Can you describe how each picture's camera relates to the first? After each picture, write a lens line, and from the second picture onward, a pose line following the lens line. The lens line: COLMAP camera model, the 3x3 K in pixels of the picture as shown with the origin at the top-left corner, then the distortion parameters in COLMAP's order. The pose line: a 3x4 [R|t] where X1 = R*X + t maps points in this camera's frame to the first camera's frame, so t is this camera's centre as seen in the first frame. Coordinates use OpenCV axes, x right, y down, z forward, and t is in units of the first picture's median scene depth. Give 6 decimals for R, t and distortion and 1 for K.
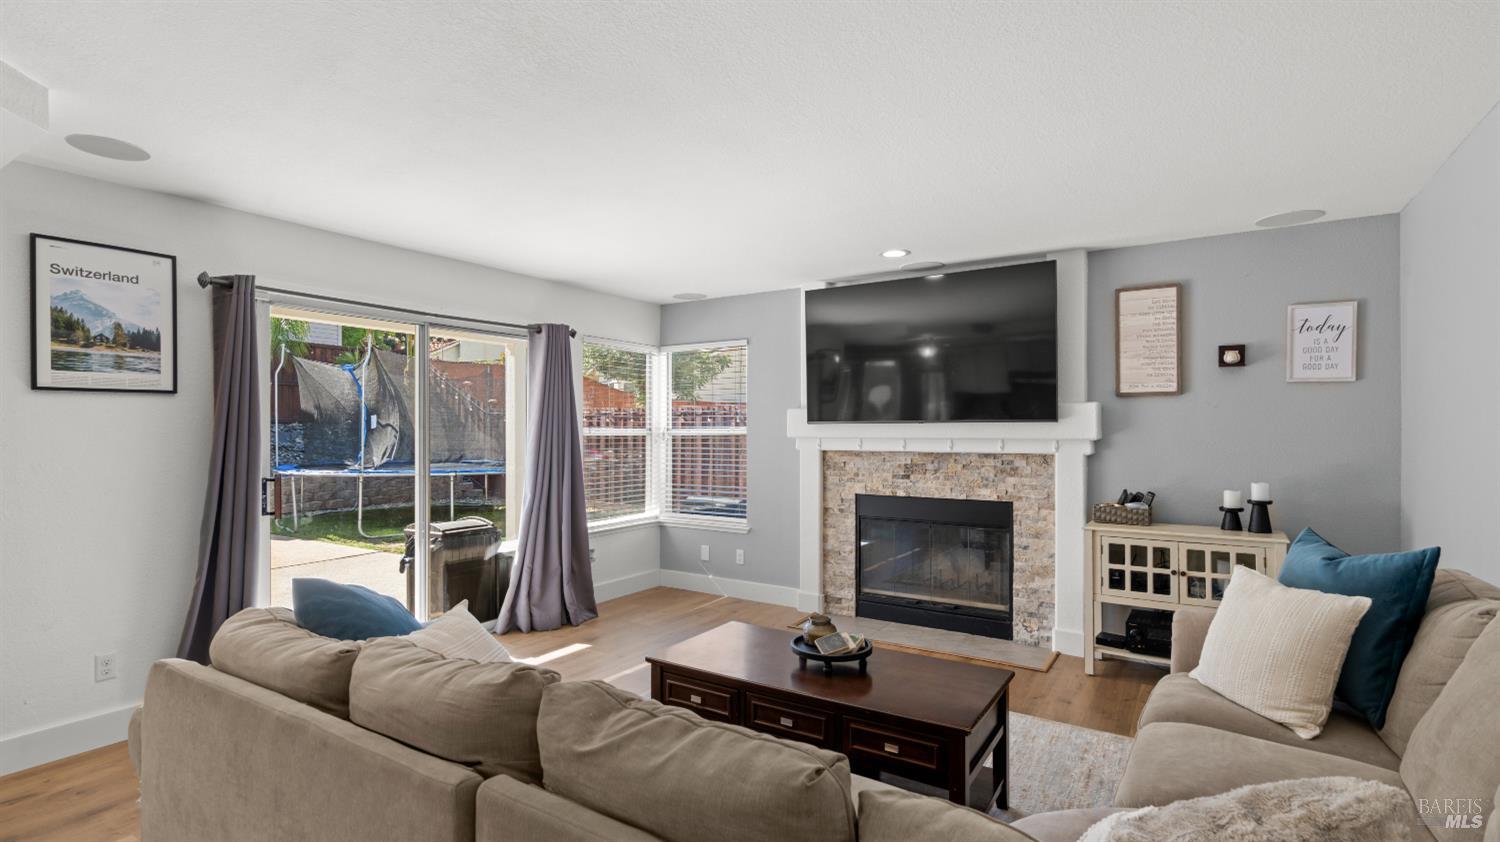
lens RADIAL K [[695.1, 0, 750.0], [0, 695.1, 421.0], [0, 0, 1]] dist [0.000215, 0.000141]
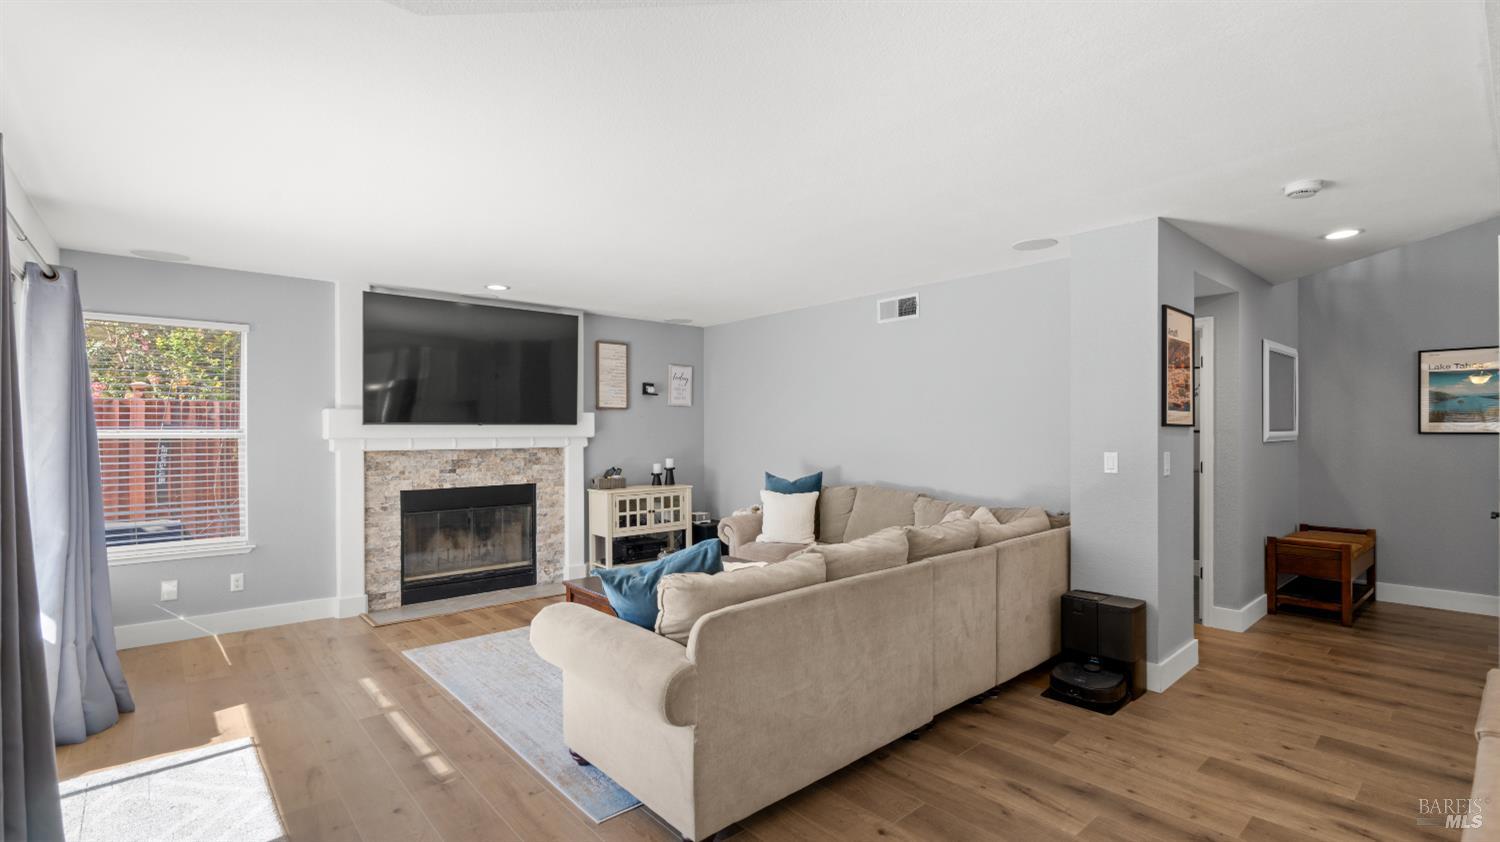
lens RADIAL K [[684.9, 0, 750.0], [0, 684.9, 421.0], [0, 0, 1]] dist [-0.074238, 0.032823]
pose [[0.259743, 0.012644, 0.965595, -0.807149], [-0.009729, 0.999898, -0.010476, 0.004011], [-0.965629, -0.006674, 0.259840, 0.249351]]
